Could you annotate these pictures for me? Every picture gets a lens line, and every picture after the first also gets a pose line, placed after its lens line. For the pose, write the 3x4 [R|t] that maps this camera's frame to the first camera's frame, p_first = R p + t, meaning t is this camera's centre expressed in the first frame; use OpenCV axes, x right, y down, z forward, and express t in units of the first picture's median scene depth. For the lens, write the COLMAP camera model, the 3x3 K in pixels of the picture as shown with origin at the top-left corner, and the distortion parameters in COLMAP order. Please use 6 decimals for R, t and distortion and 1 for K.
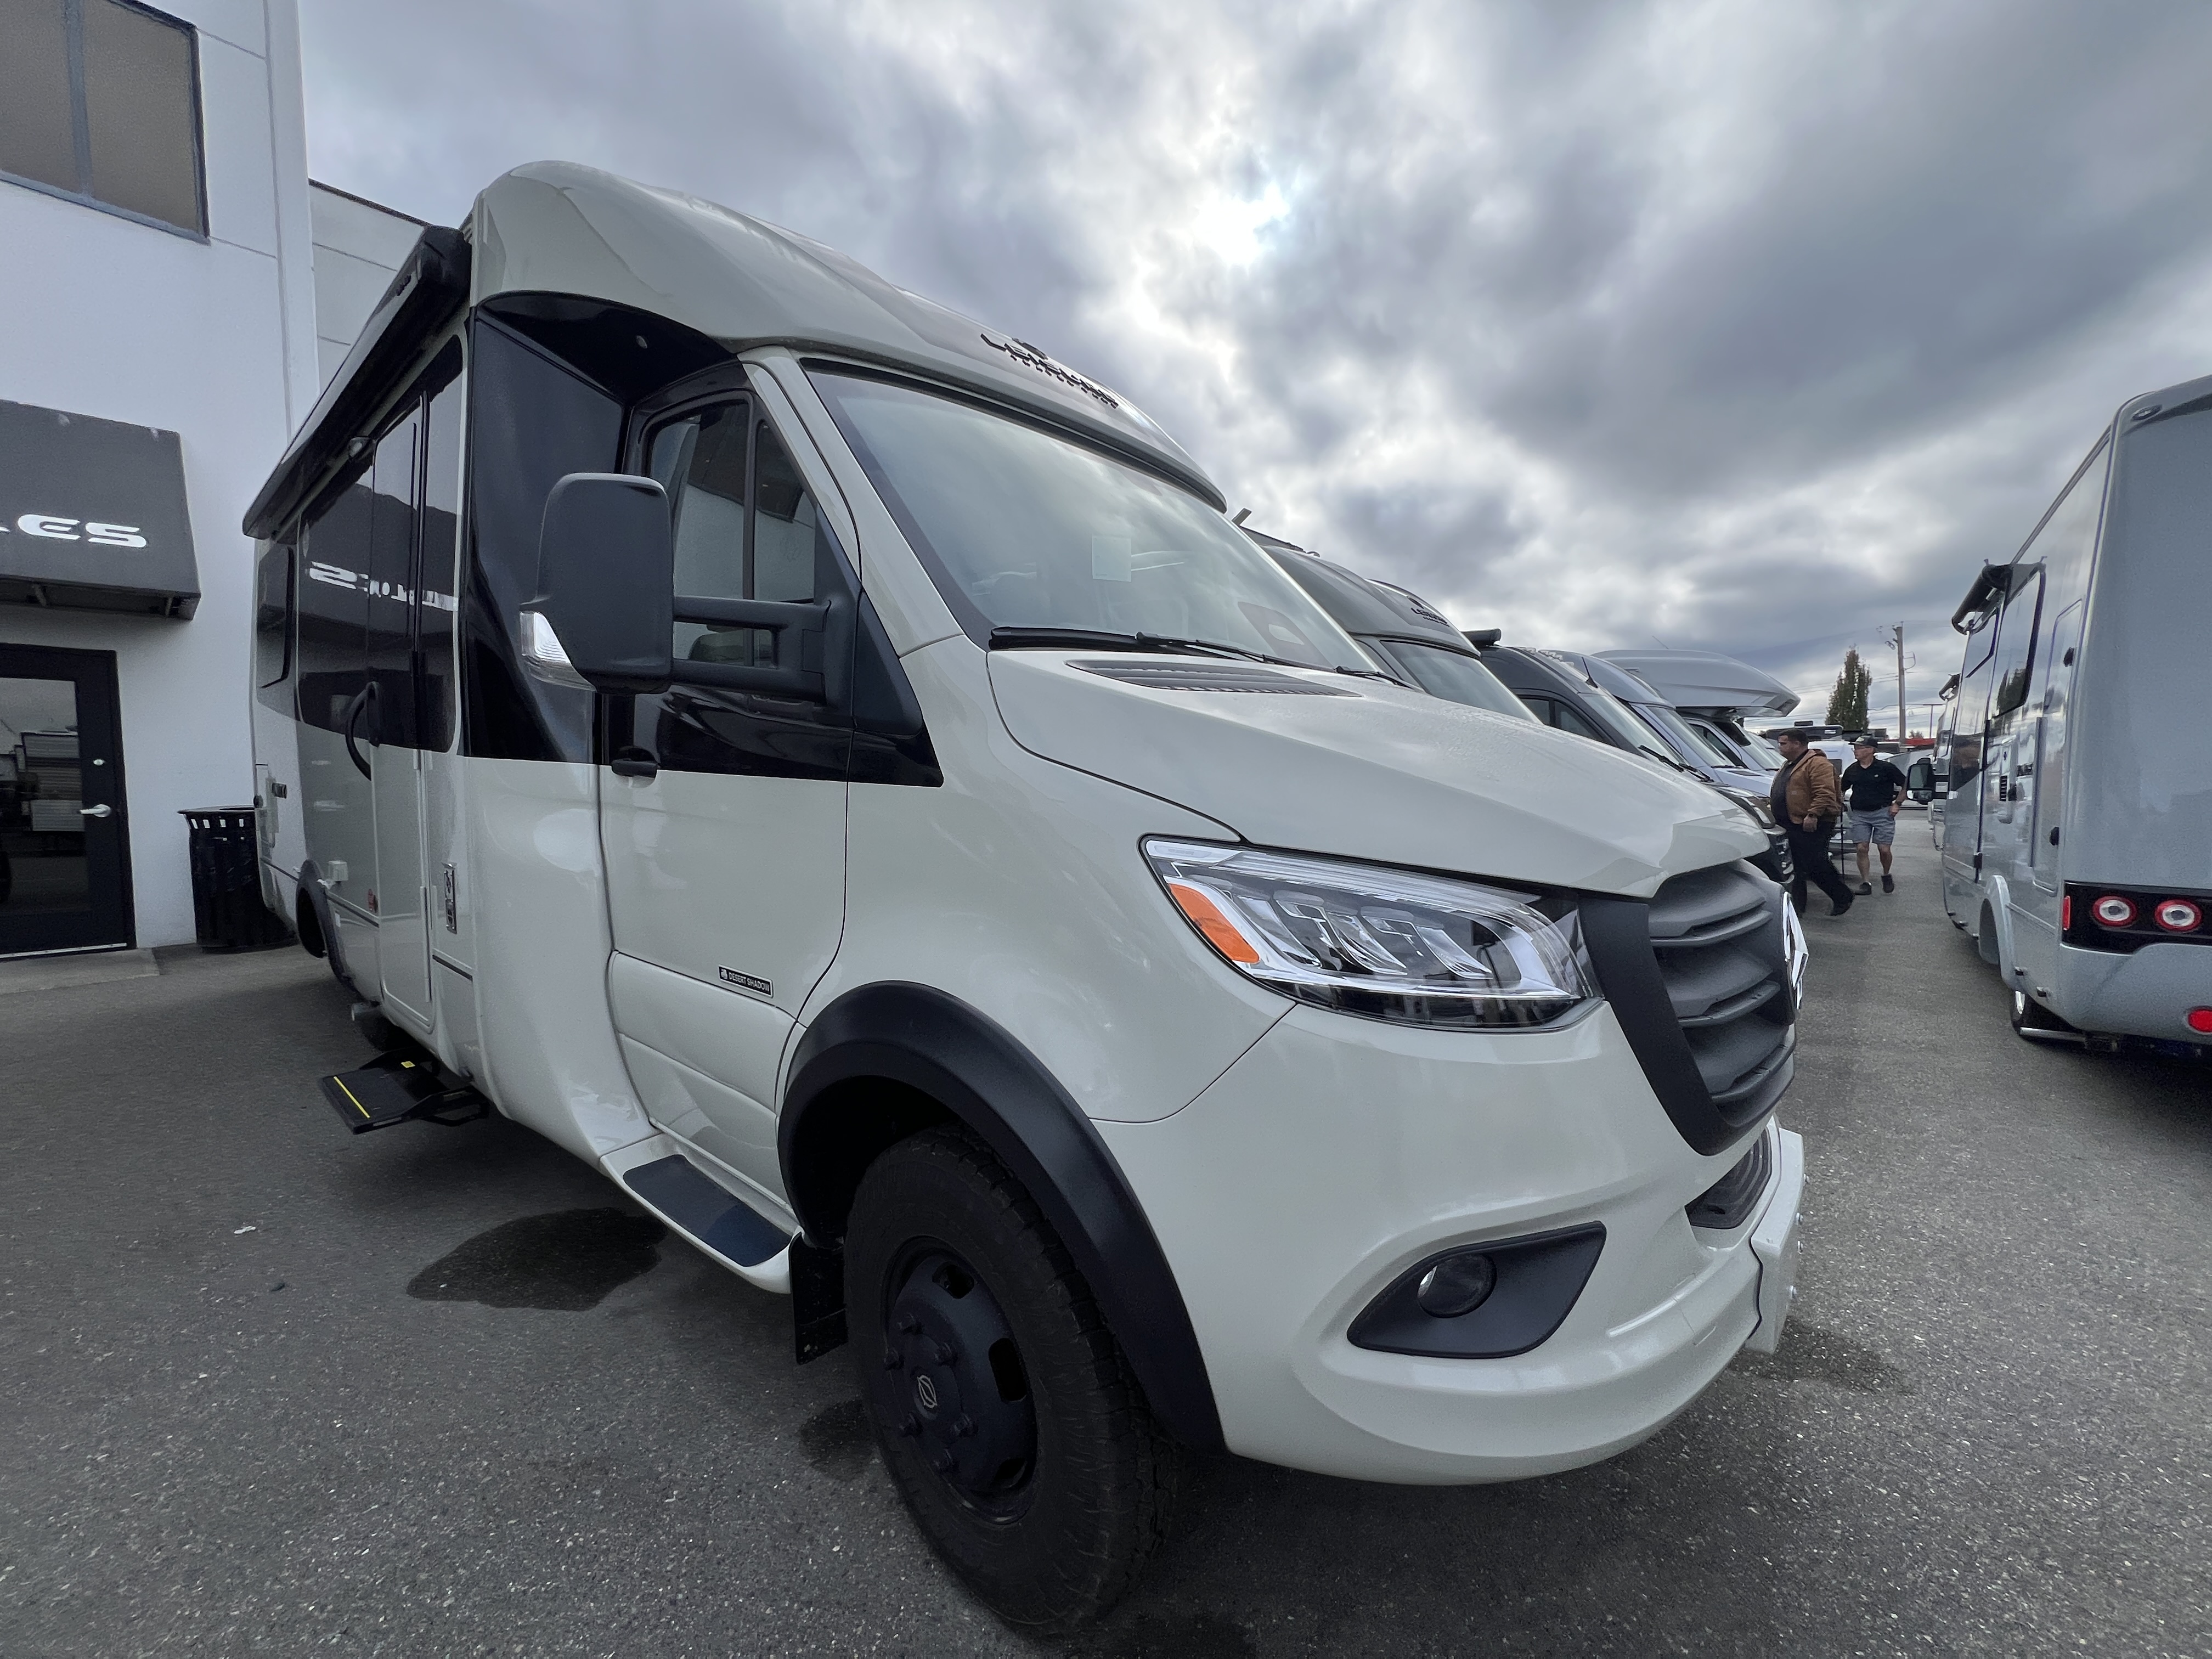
lens RADIAL K [[883.1, 0, 1103.1], [0, 883.1, 825.7], [0, 0, 1]] dist [-0.001577, 0.000119]
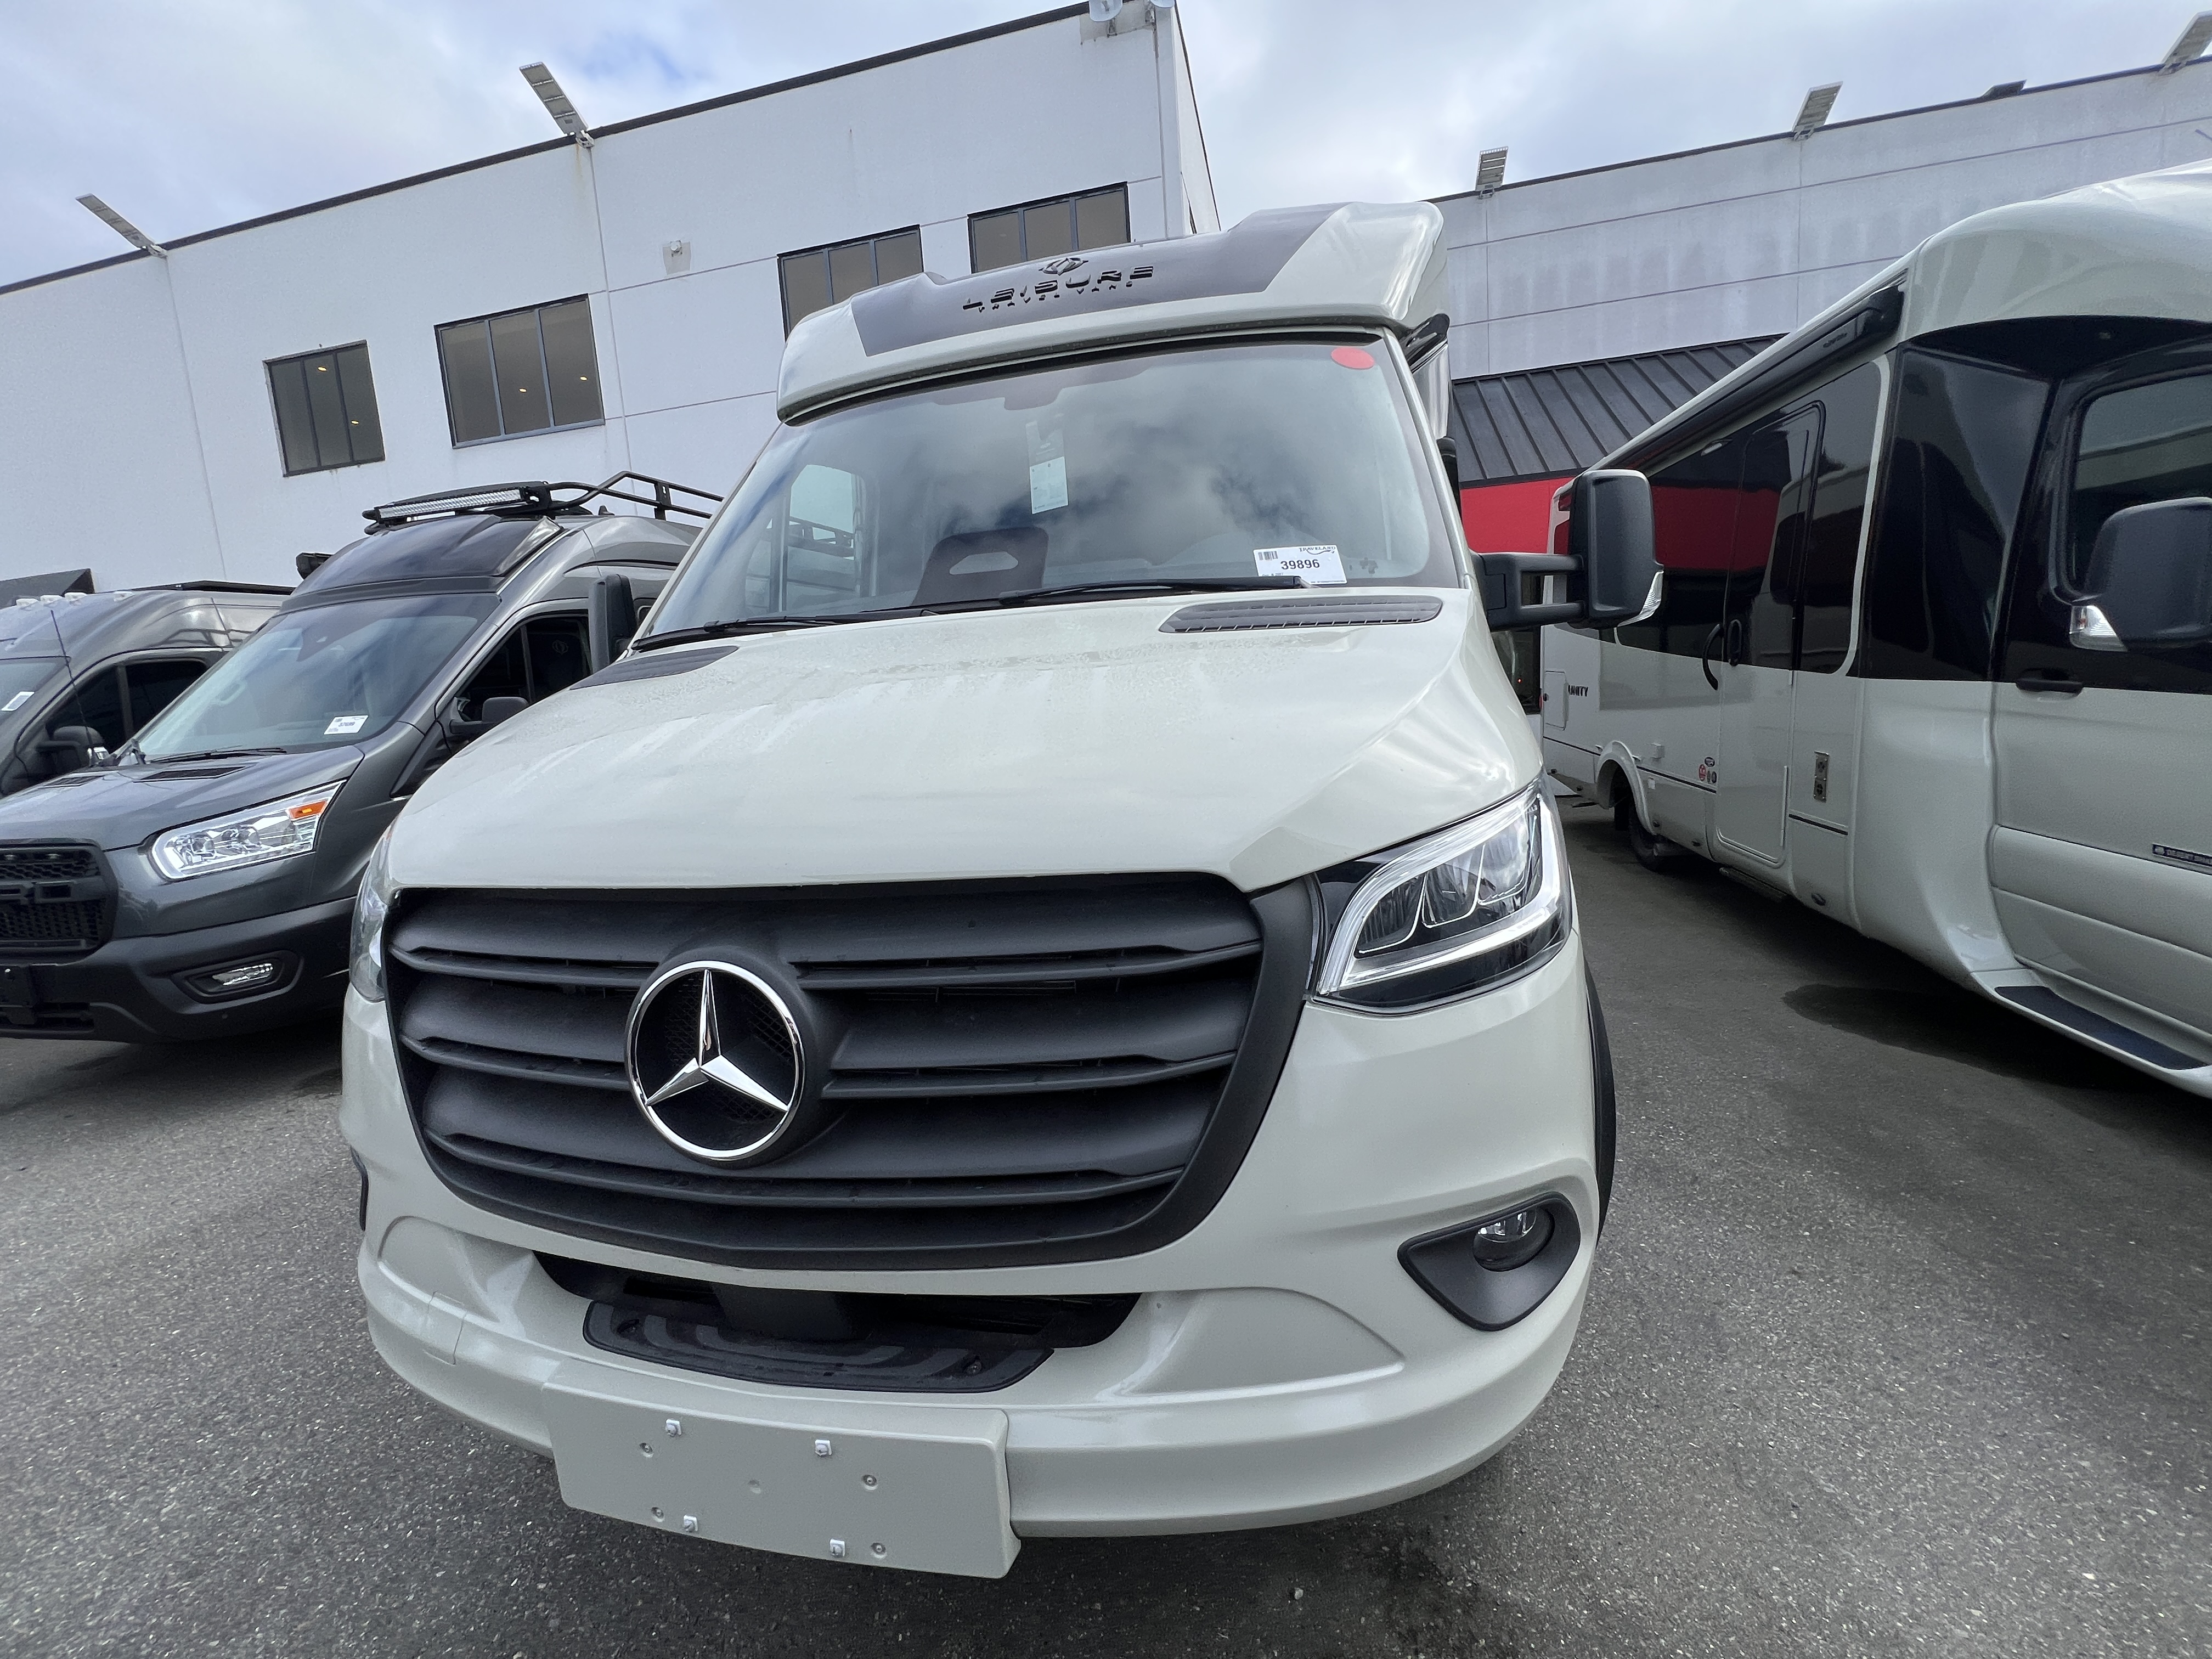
lens RADIAL K [[883.1, 0, 1103.1], [0, 883.1, 825.7], [0, 0, 1]] dist [-0.001577, 0.000119]
pose [[0.459844, 0.106921, -0.881539, -0.006181], [0.013501, 0.991768, 0.127333, -0.042576], [0.887897, -0.070454, 0.454615, -0.800091]]
